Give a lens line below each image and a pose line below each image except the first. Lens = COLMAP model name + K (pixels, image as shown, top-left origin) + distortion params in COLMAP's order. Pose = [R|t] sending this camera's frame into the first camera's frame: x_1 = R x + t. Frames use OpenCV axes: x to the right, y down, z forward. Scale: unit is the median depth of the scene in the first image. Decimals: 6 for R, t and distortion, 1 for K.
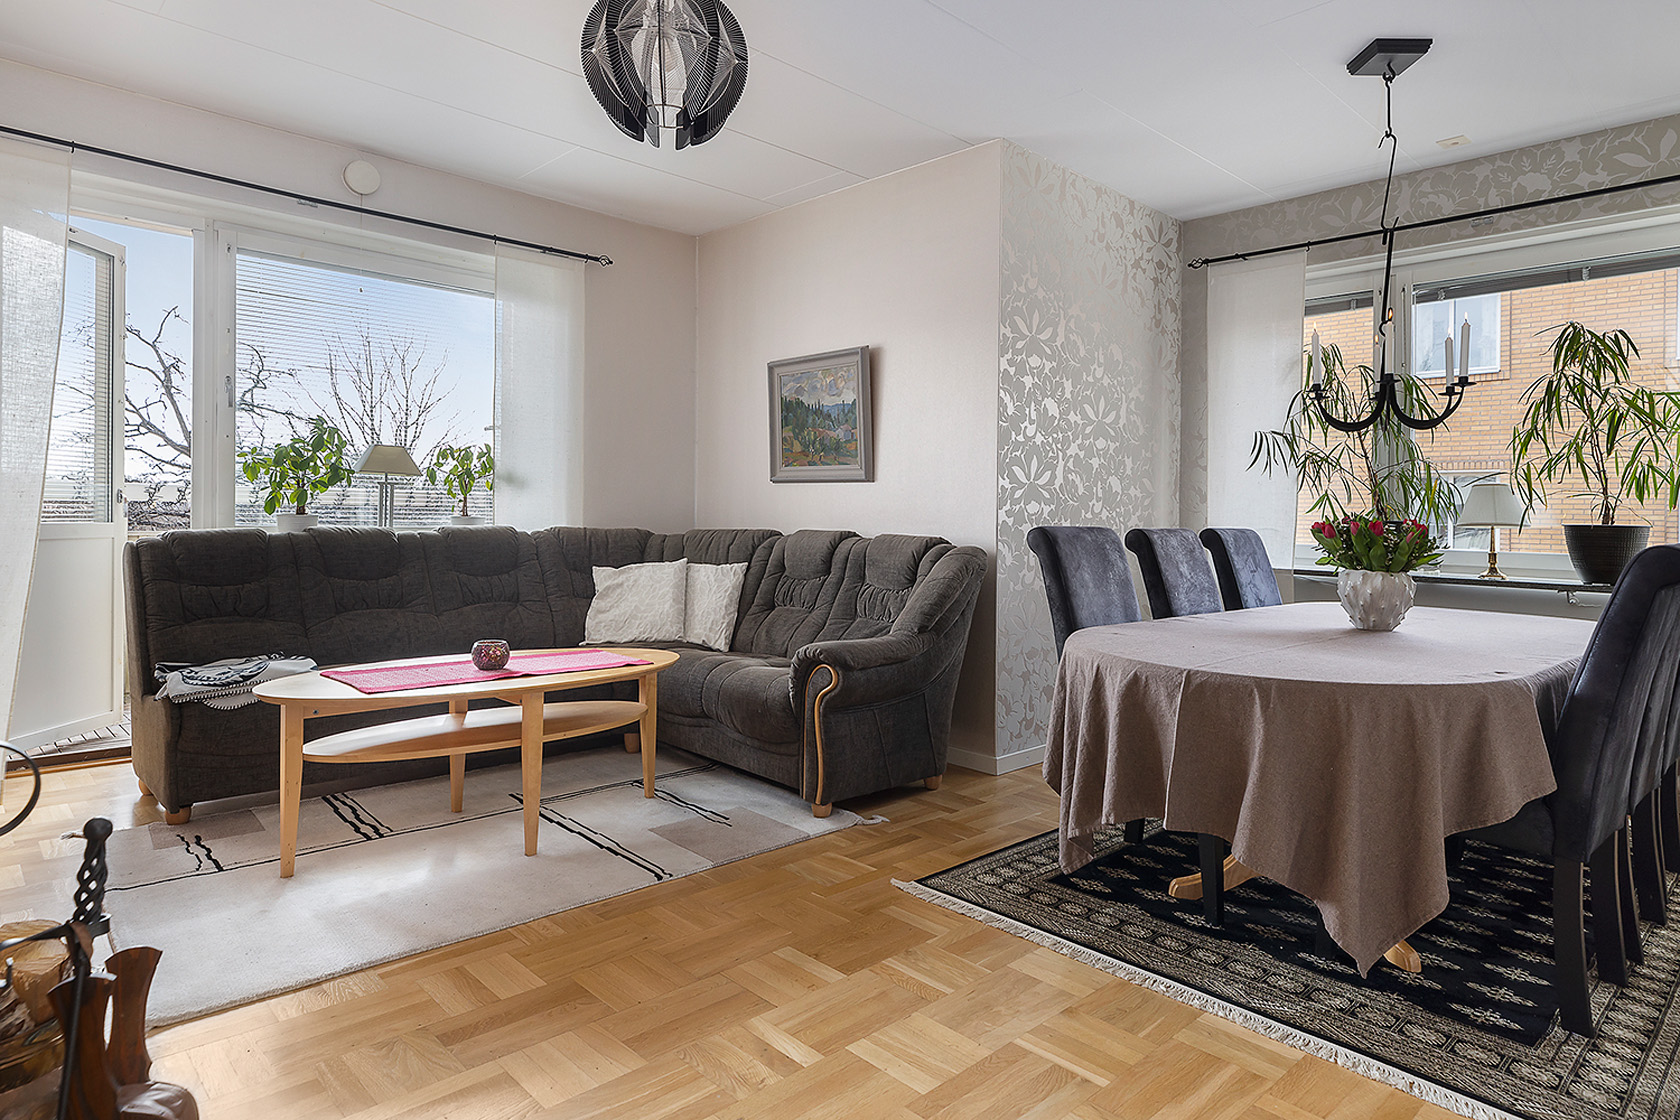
lens RADIAL K [[955.9, 0, 816.0], [0, 955.9, 500.4], [0, 0, 1]] dist [0.006199, 0.000369]
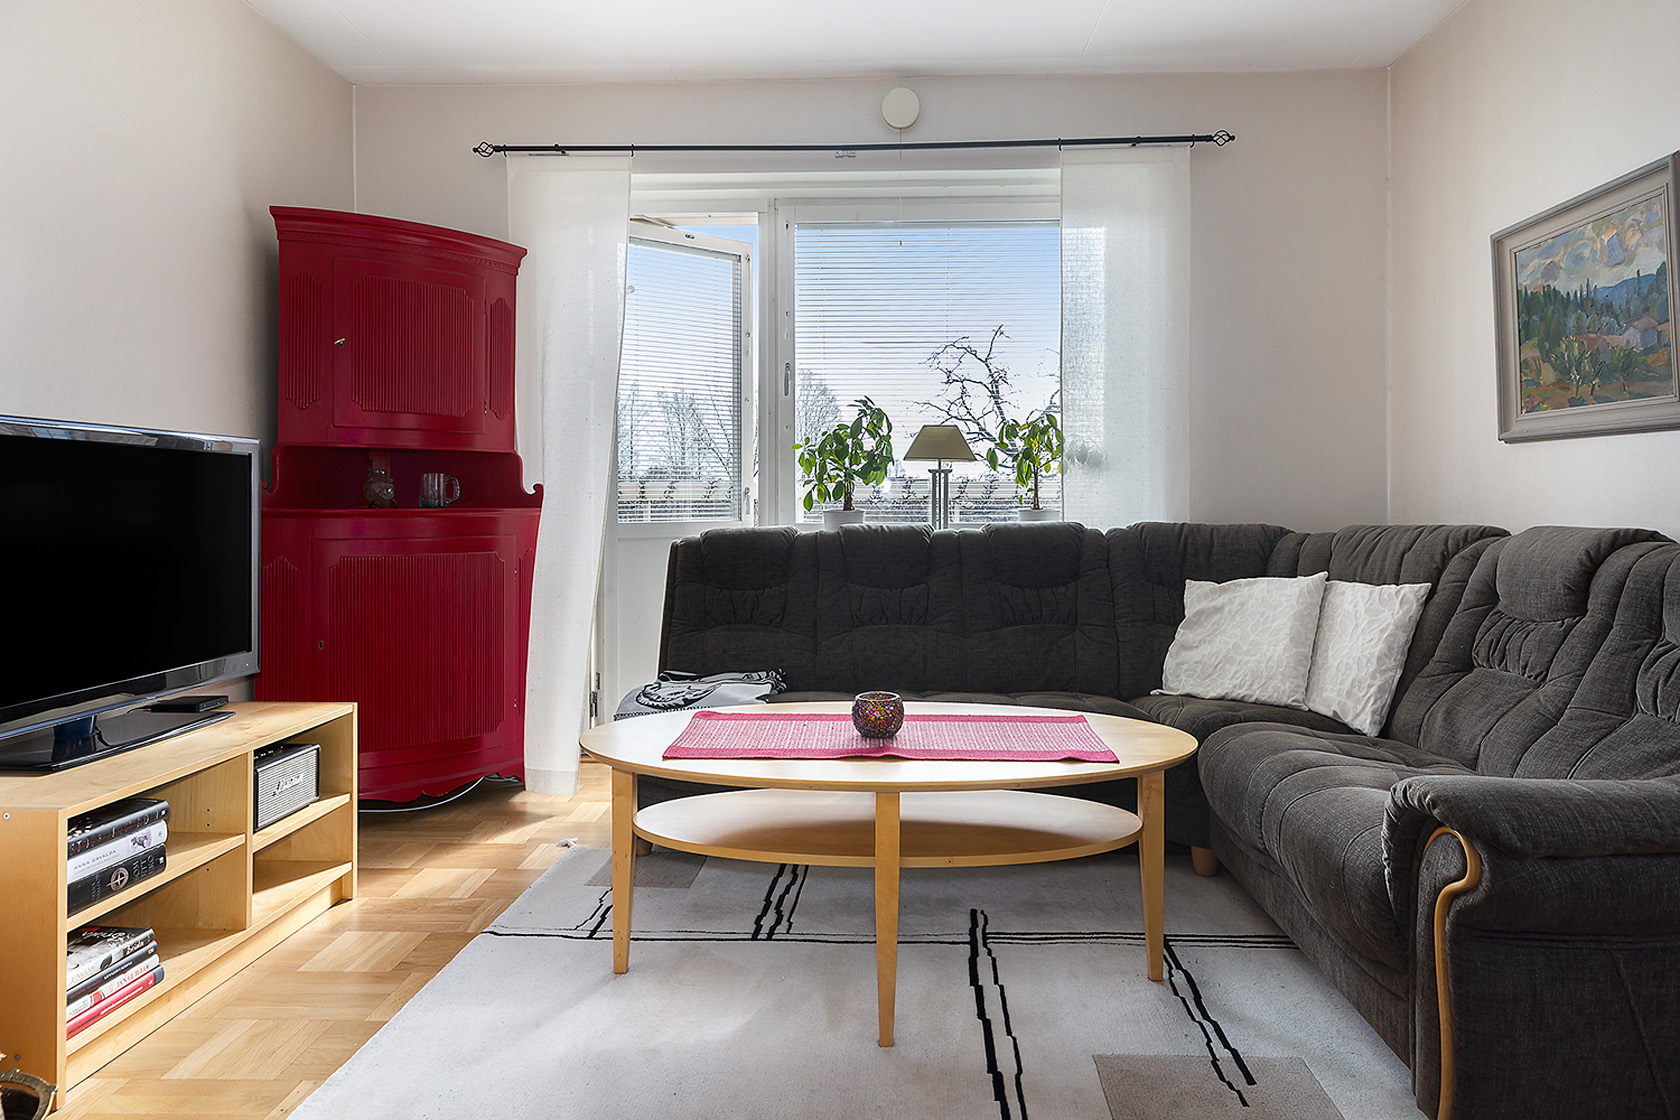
lens RADIAL K [[972.0, 0, 884.3], [0, 972.0, 511.1], [0, 0, 1]] dist [0.004235, 0.000327]
pose [[0.719706, -0.012607, -0.694165, 0.106601], [0.026675, 0.999599, 0.009502, 0.007857], [0.693767, -0.025356, 0.719753, 0.378660]]
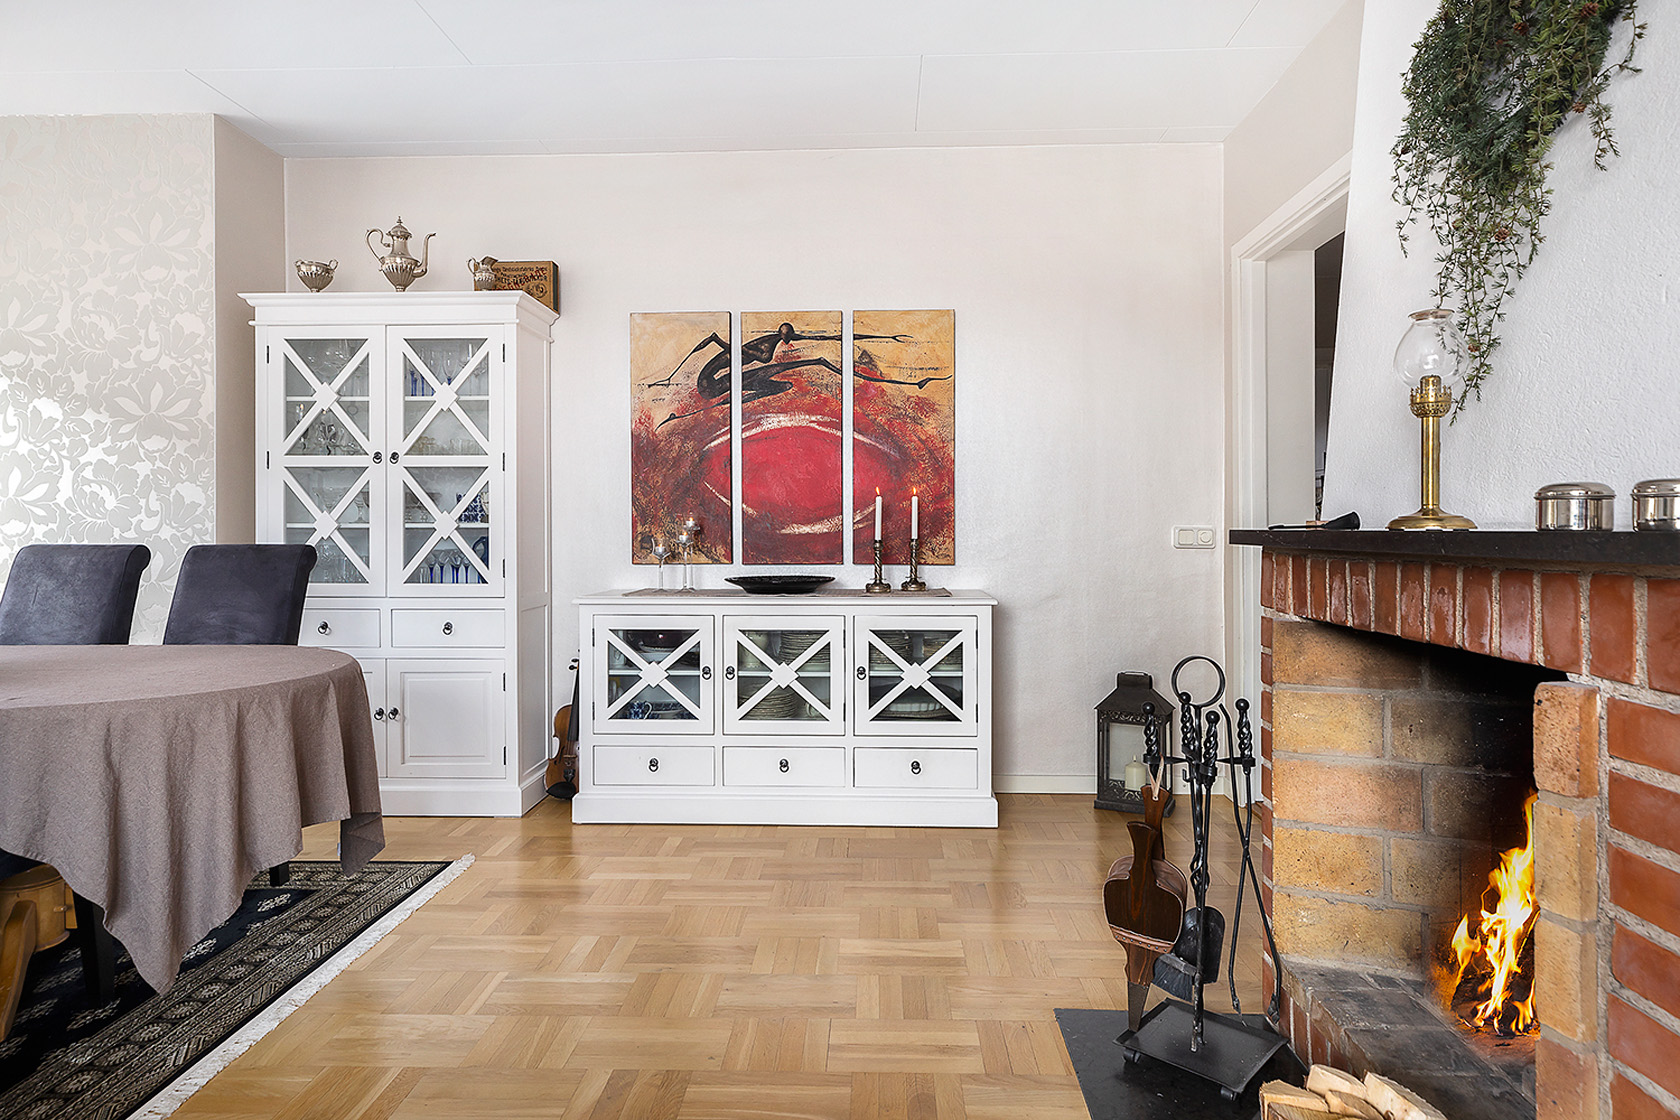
lens RADIAL K [[972.3, 0, 844.8], [0, 972.3, 528.6], [0, 0, 1]] dist [0.015967, -0.000770]
pose [[-0.718351, -0.017501, 0.695461, -0.401832], [-0.022606, 0.999743, 0.001808, -0.001376], [-0.695313, -0.014423, -0.718562, 0.704396]]
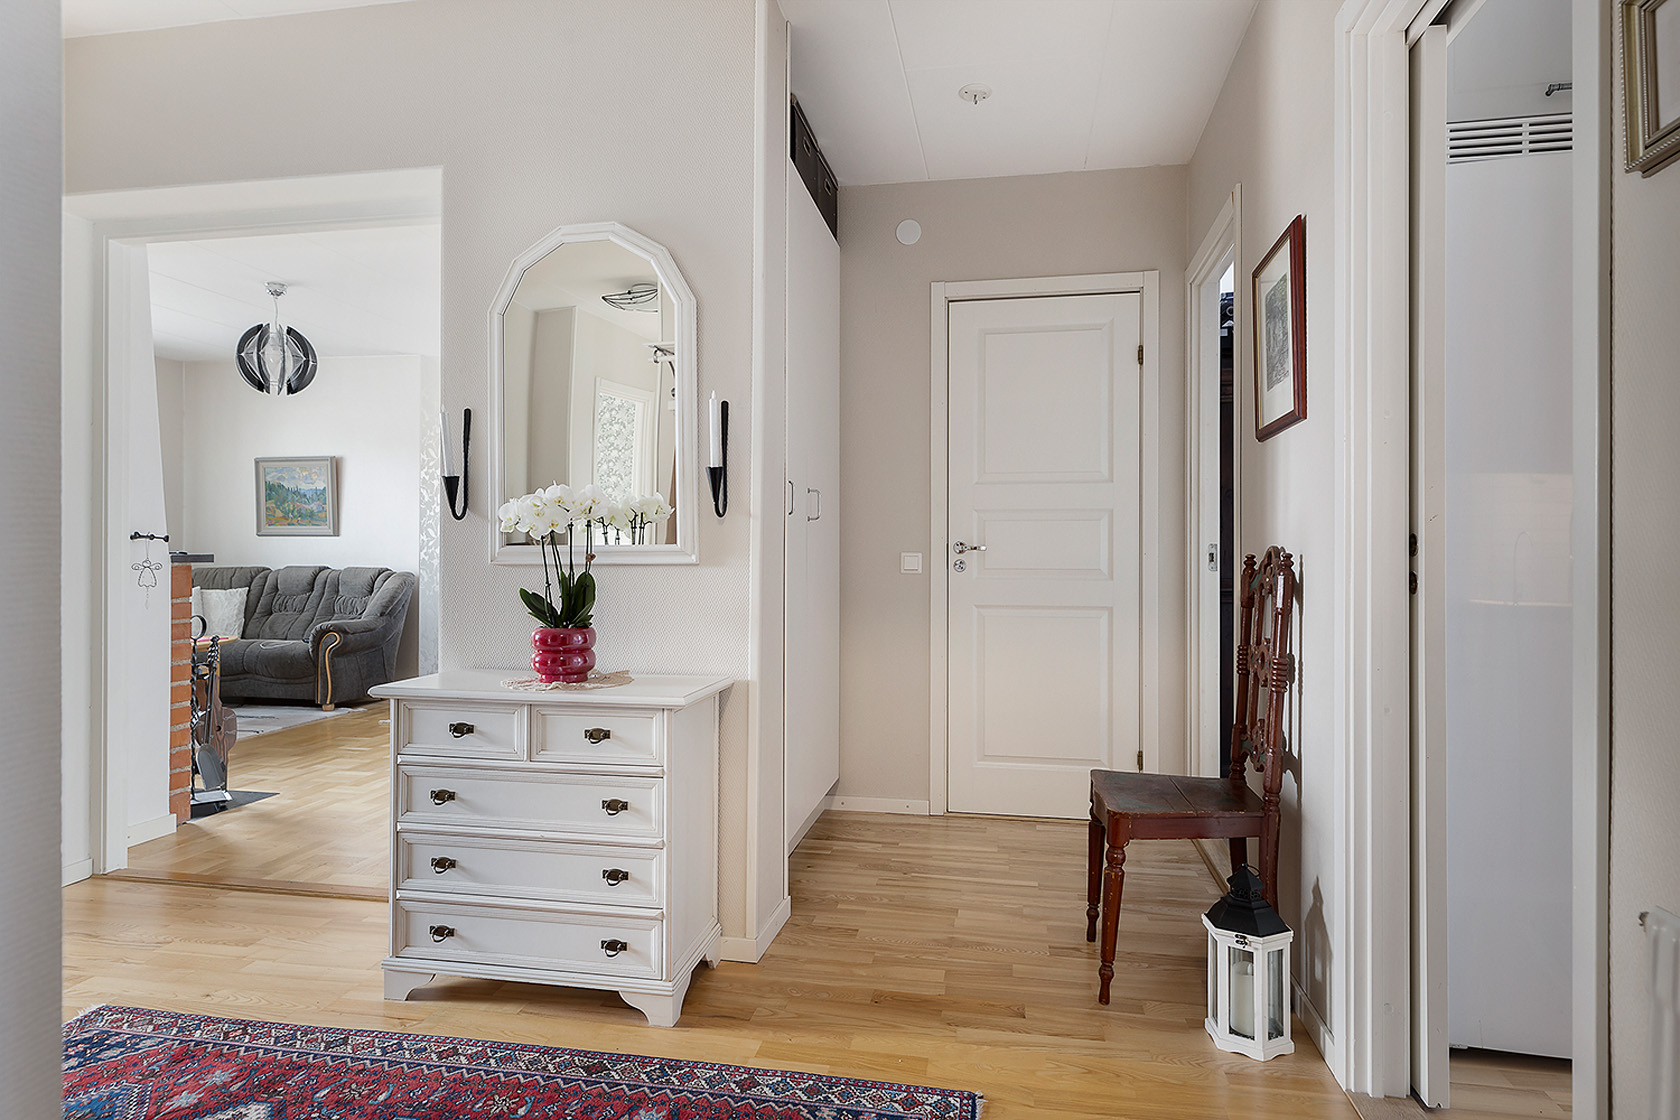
lens RADIAL K [[955.0, 0, 836.5], [0, 955.0, 539.2], [0, 0, 1]] dist [0.011715, 0.000037]
pose [[0.801937, -0.007897, 0.597356, -0.259654], [0.005229, 0.999967, 0.006200, -0.021569], [-0.597385, -0.001849, 0.801952, -0.934707]]
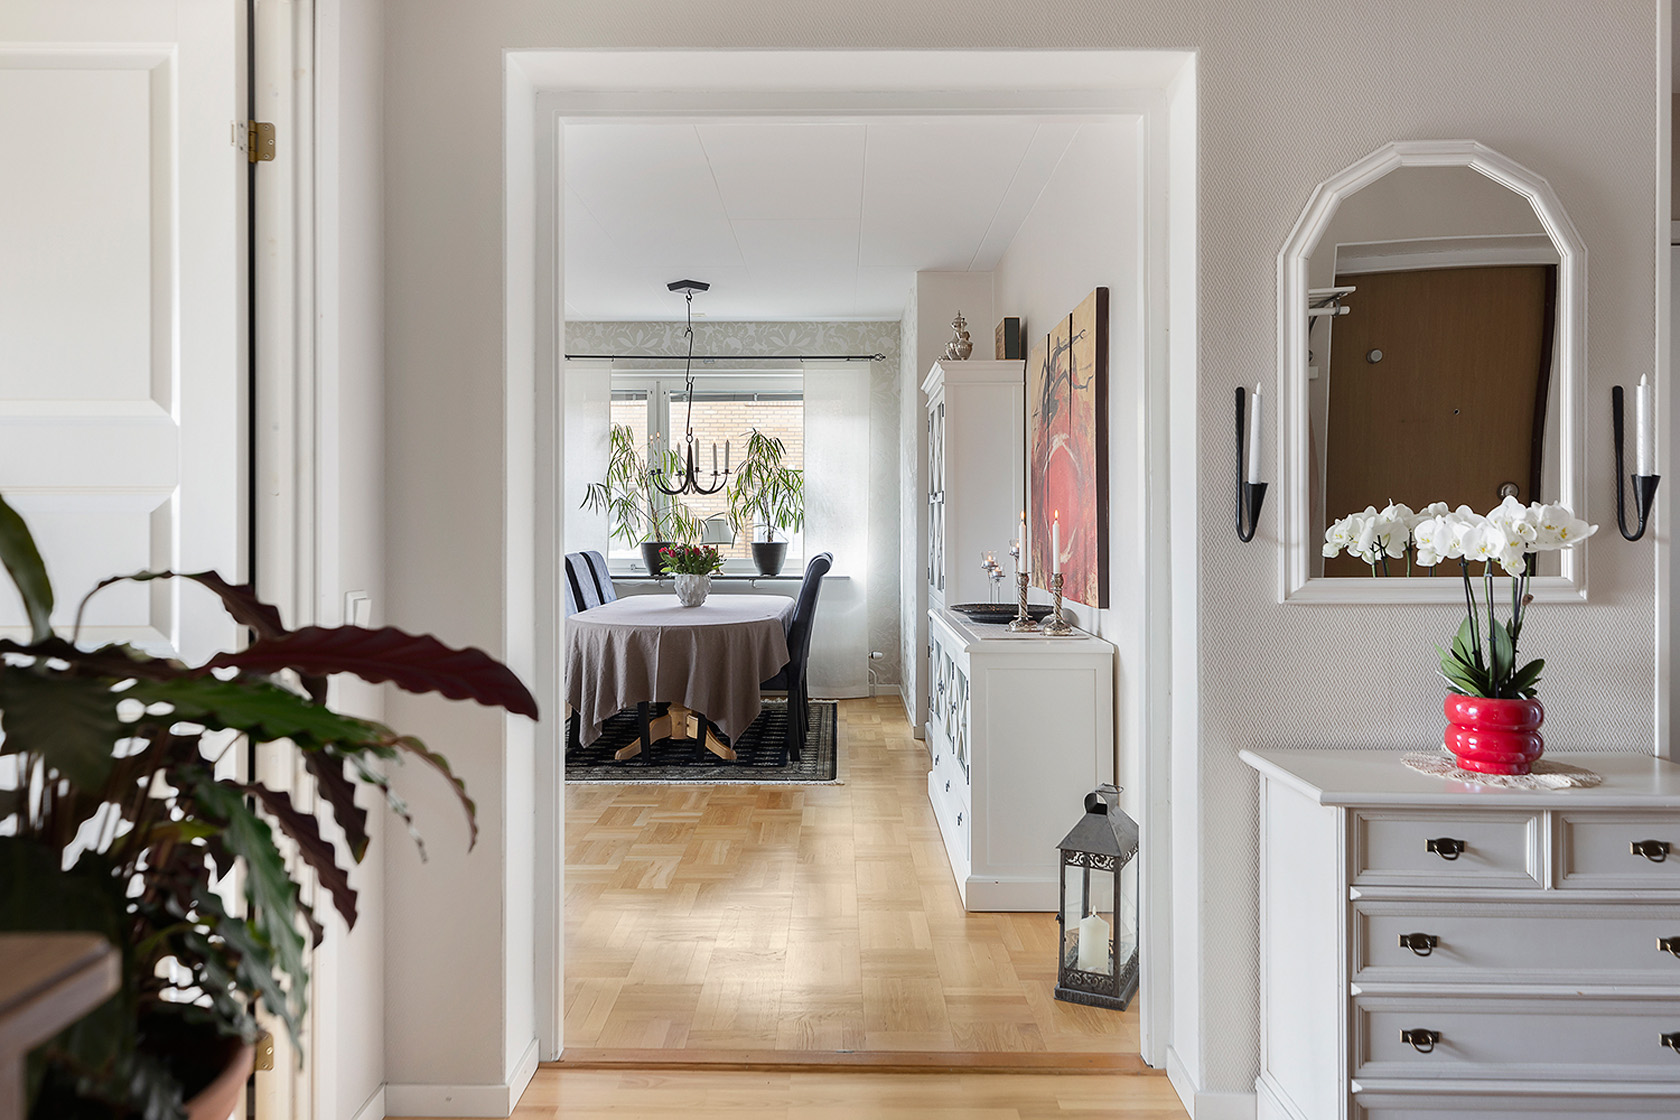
lens RADIAL K [[1167.8, 0, 838.2], [0, 1167.8, 516.5], [0, 0, 1]] dist [0.027270, -0.000050]
pose [[0.678246, -0.017224, 0.734633, -0.620492], [0.004966, 0.999810, 0.018857, -0.055891], [-0.734818, -0.009142, 0.678202, -0.517446]]
